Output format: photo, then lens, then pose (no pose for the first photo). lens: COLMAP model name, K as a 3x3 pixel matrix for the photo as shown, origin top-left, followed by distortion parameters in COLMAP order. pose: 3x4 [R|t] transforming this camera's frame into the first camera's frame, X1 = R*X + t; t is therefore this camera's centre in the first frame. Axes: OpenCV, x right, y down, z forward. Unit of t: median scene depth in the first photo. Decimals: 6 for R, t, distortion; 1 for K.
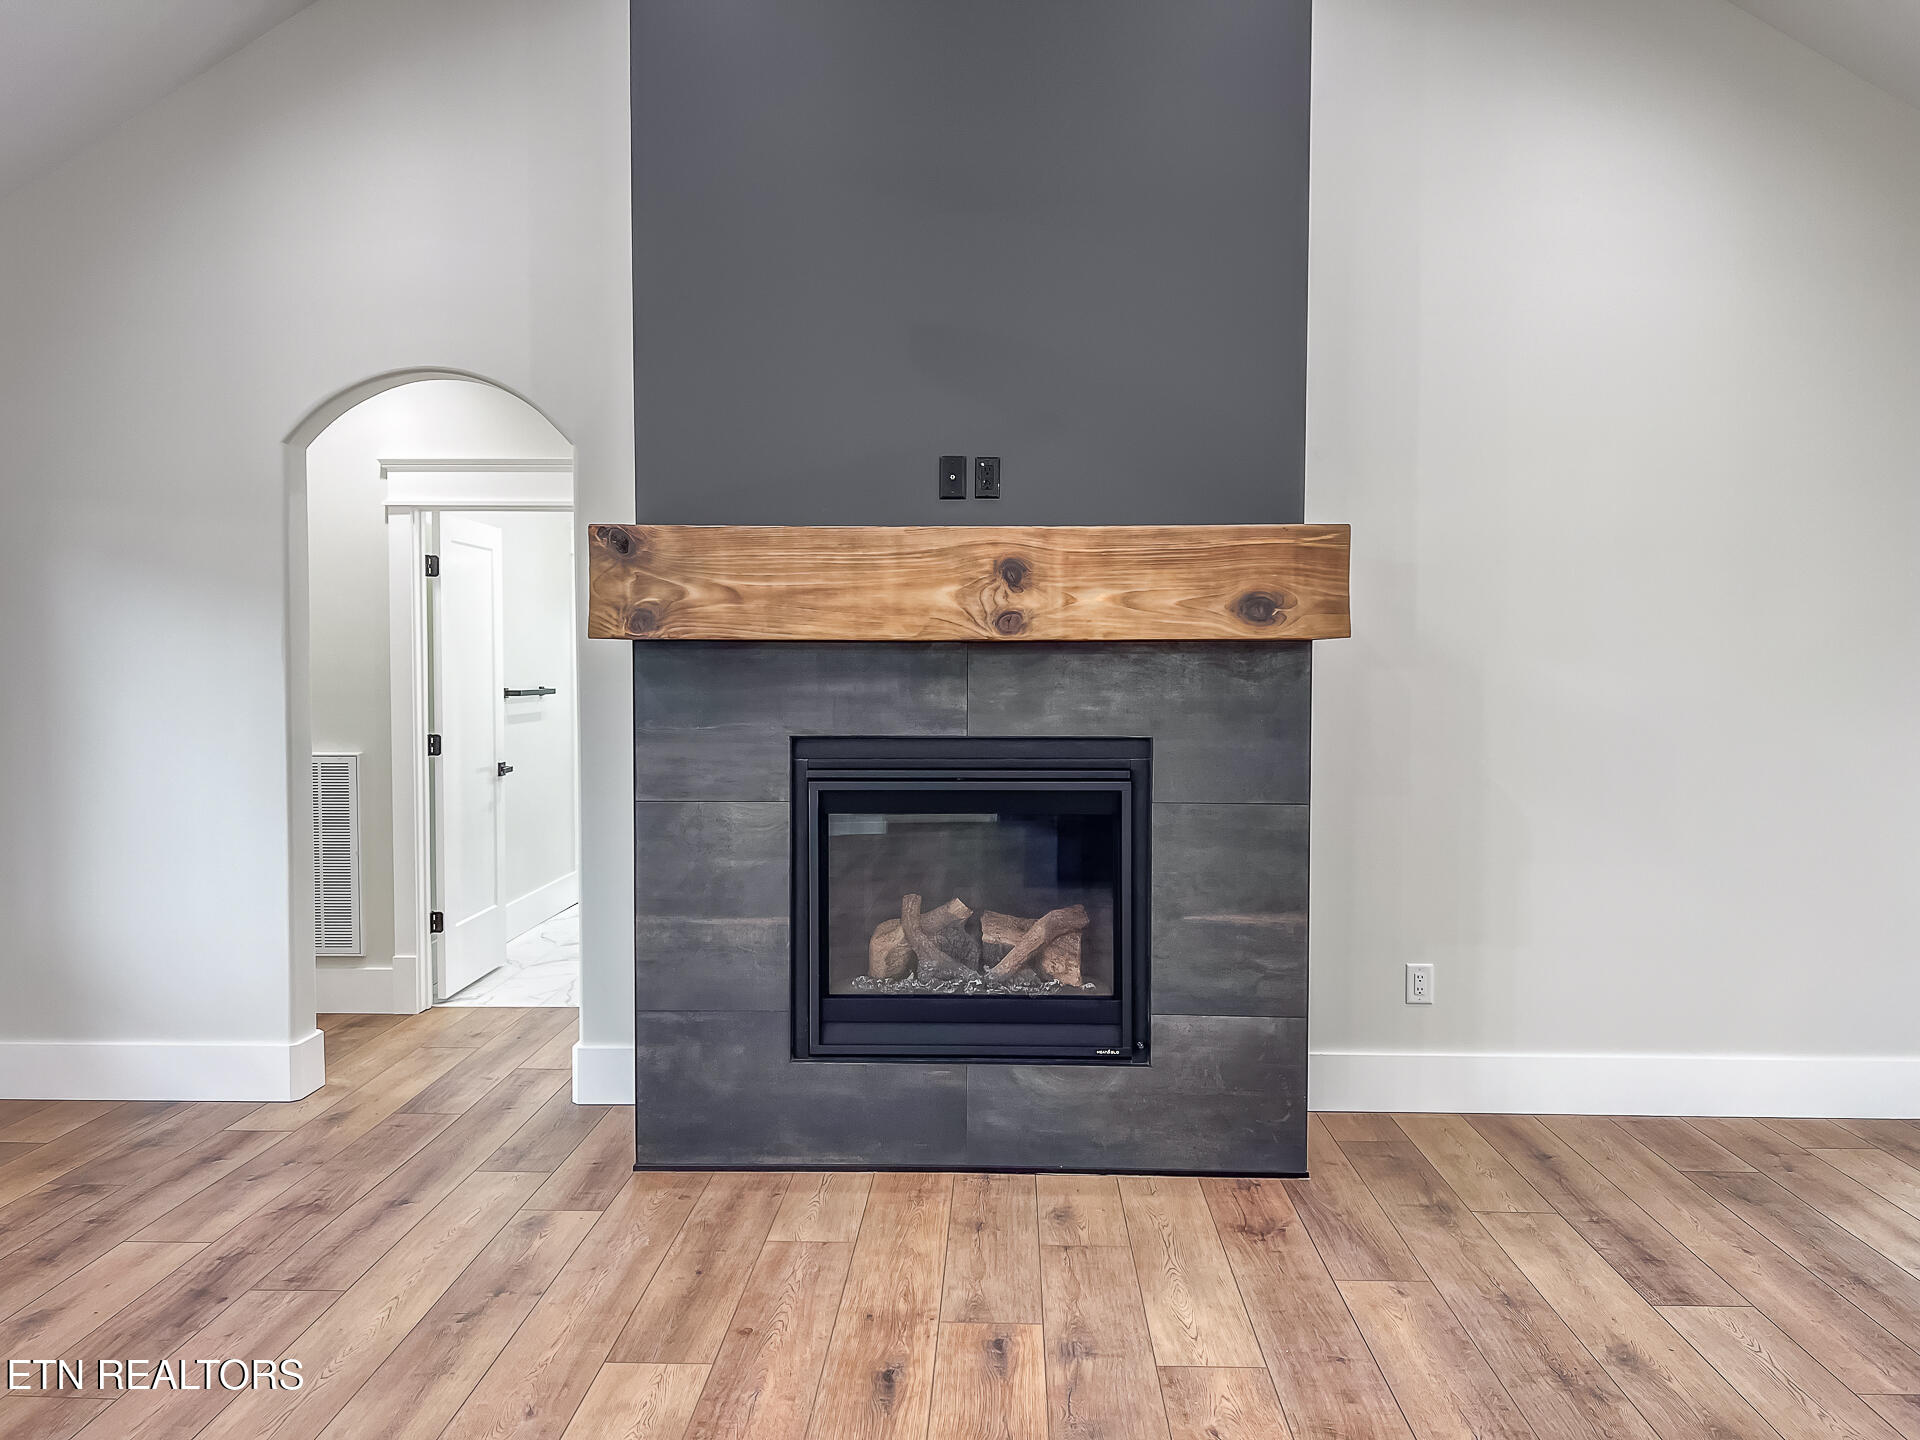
lens RADIAL K [[1440.8, 0, 957.7], [0, 1440.8, 711.8], [0, 0, 1]] dist [0.059032, -0.061712]
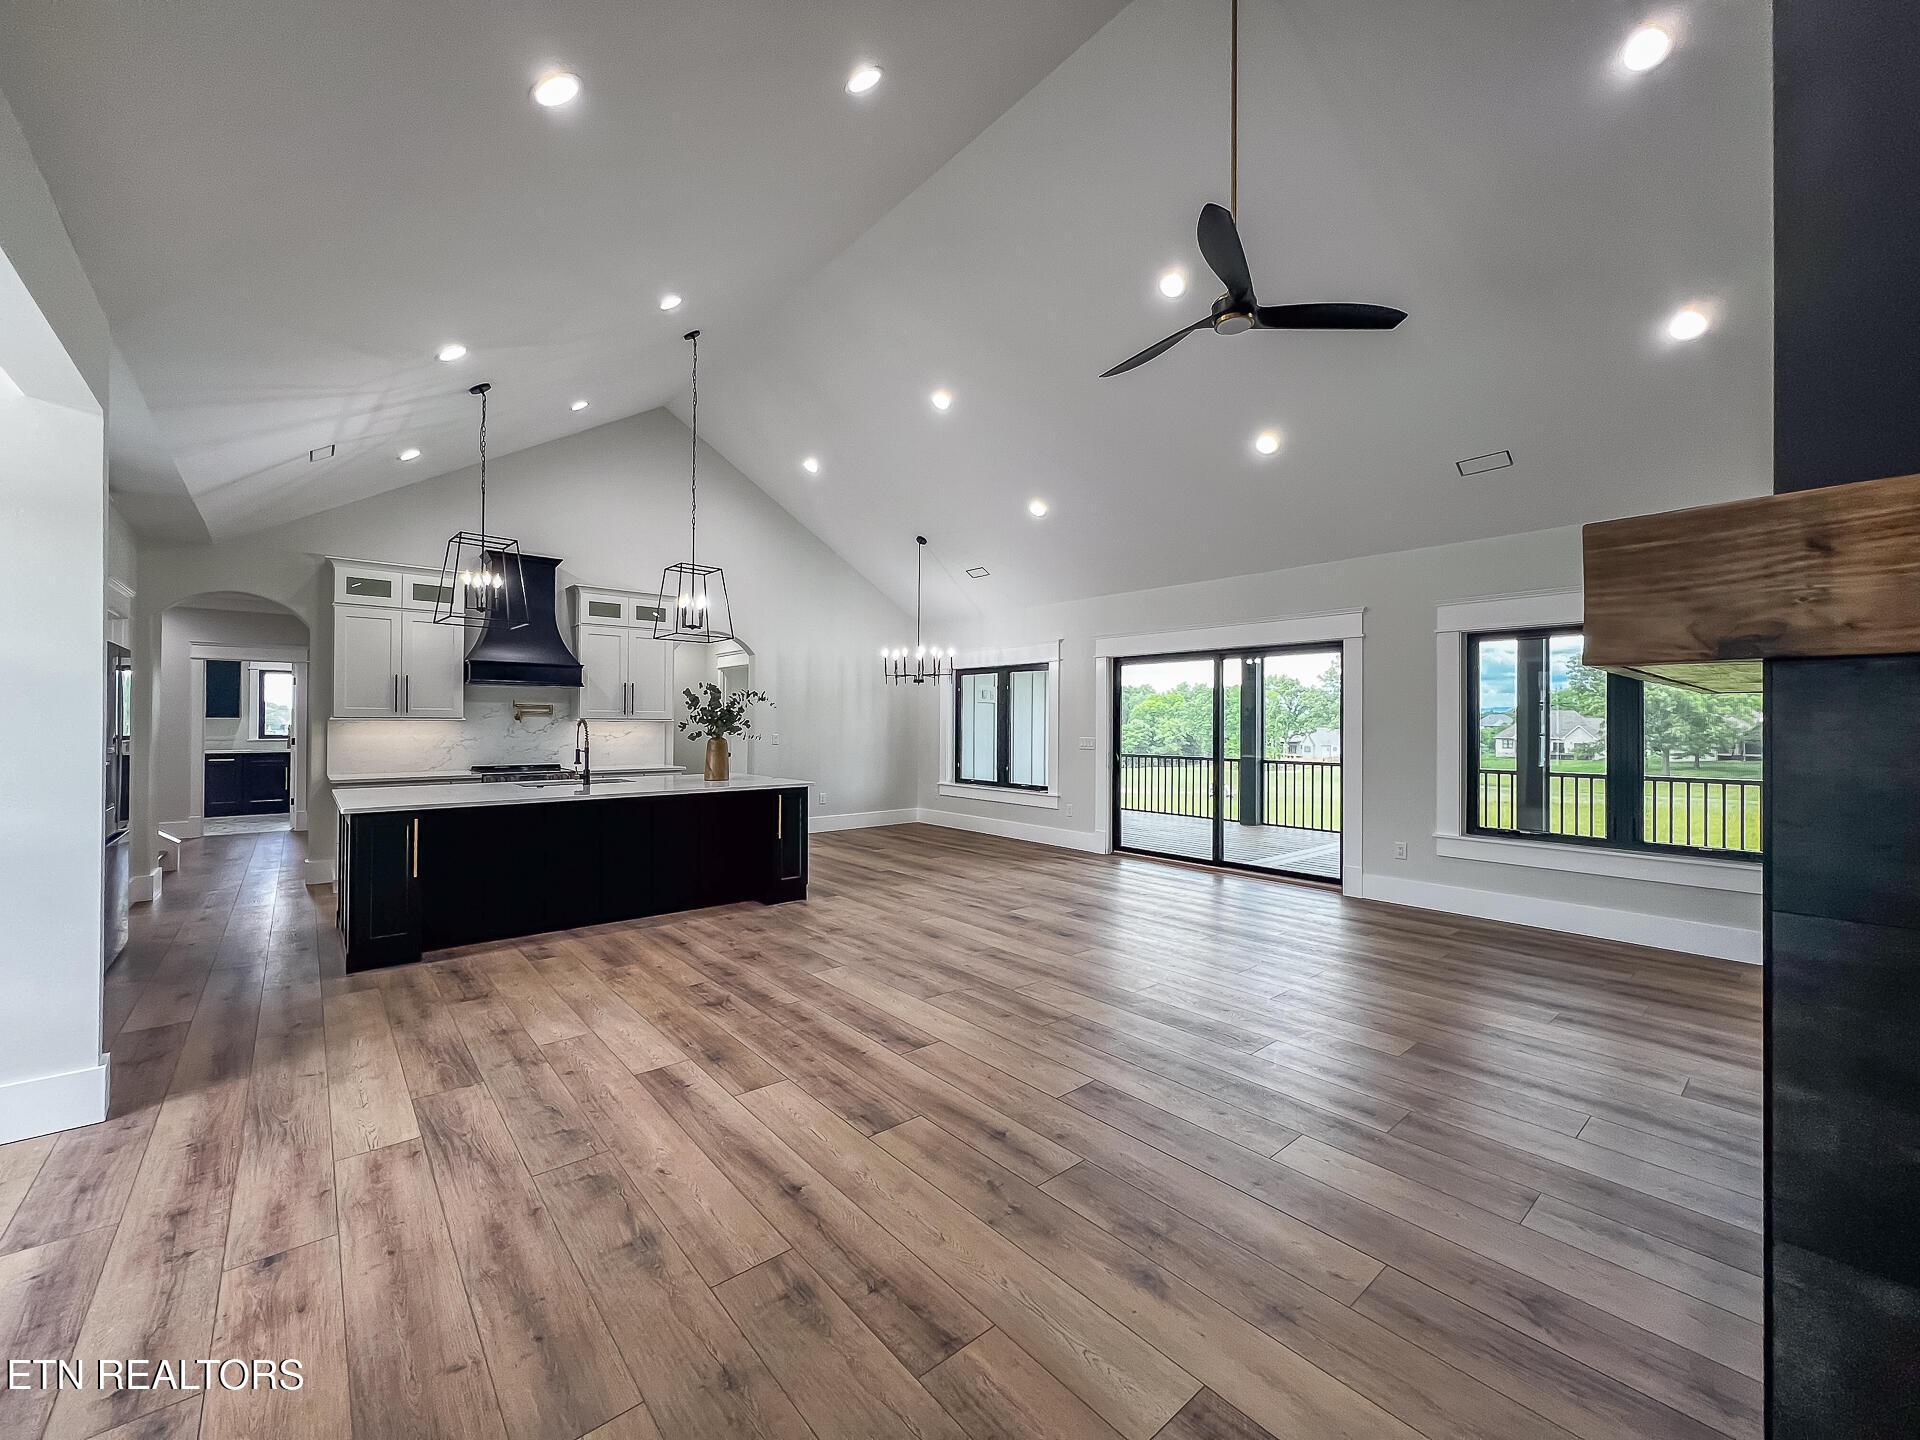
lens RADIAL K [[768.1, 0, 951.1], [0, 768.1, 717.4], [0, 0, 1]] dist [-0.002243, 0.000333]
pose [[-0.739708, -0.008342, -0.672876, 0.787394], [-0.030677, 0.999302, 0.021335, -0.020065], [0.672228, 0.036423, -0.739447, 1.051203]]
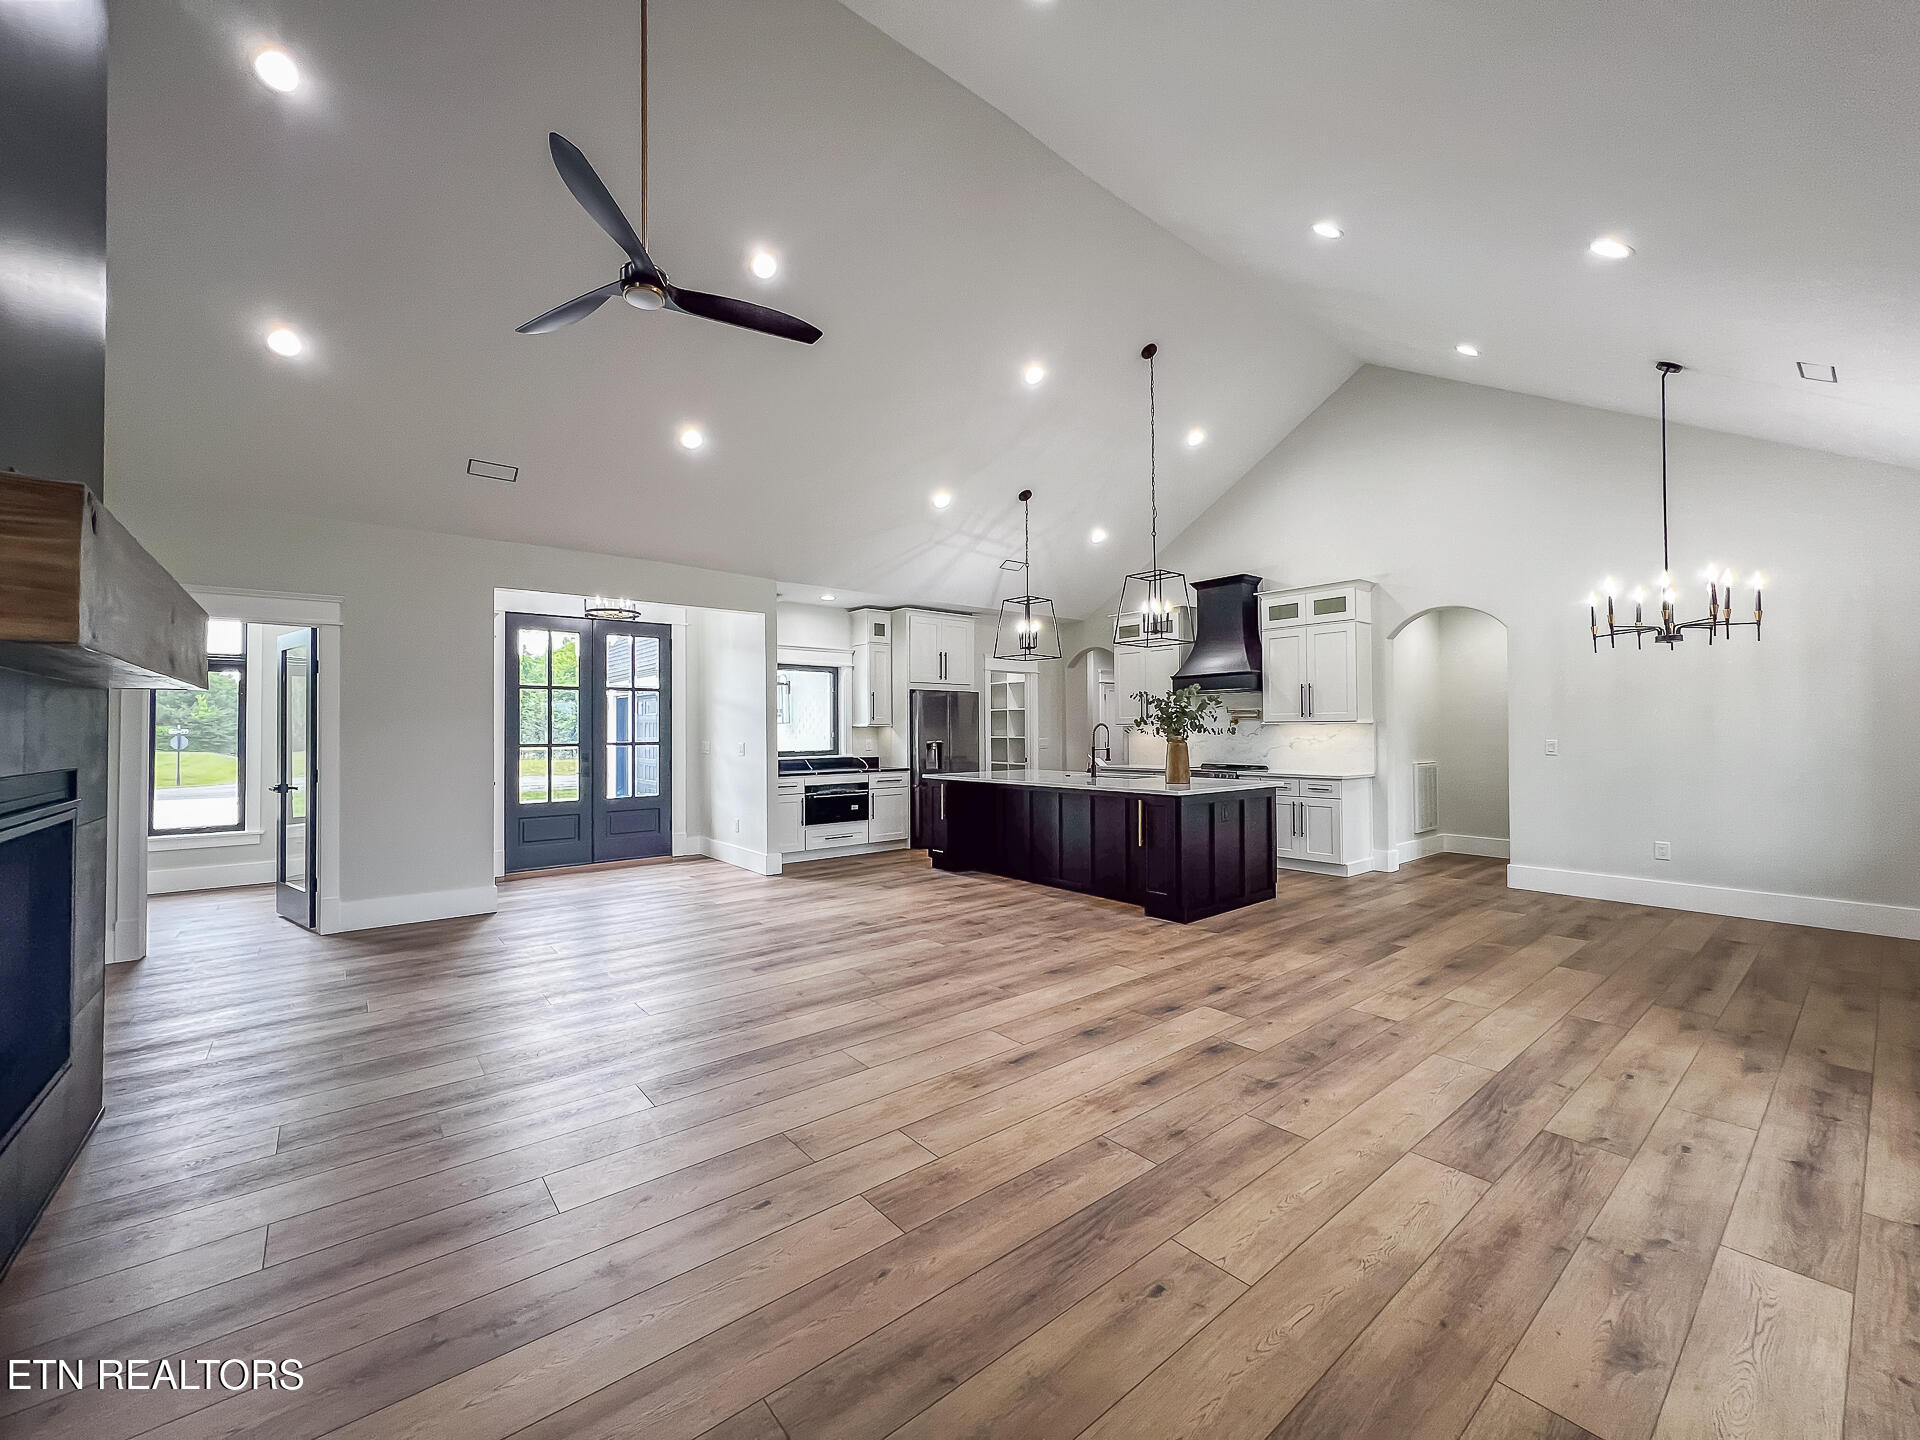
lens RADIAL K [[768.1, 0, 950.8], [0, 768.1, 717.0], [0, 0, 1]] dist [-0.002243, 0.000333]
pose [[-0.654421, 0.016956, 0.755940, -0.796933], [0.034867, 0.999362, 0.007768, -0.003884], [-0.755326, 0.031441, -0.654595, 0.916974]]
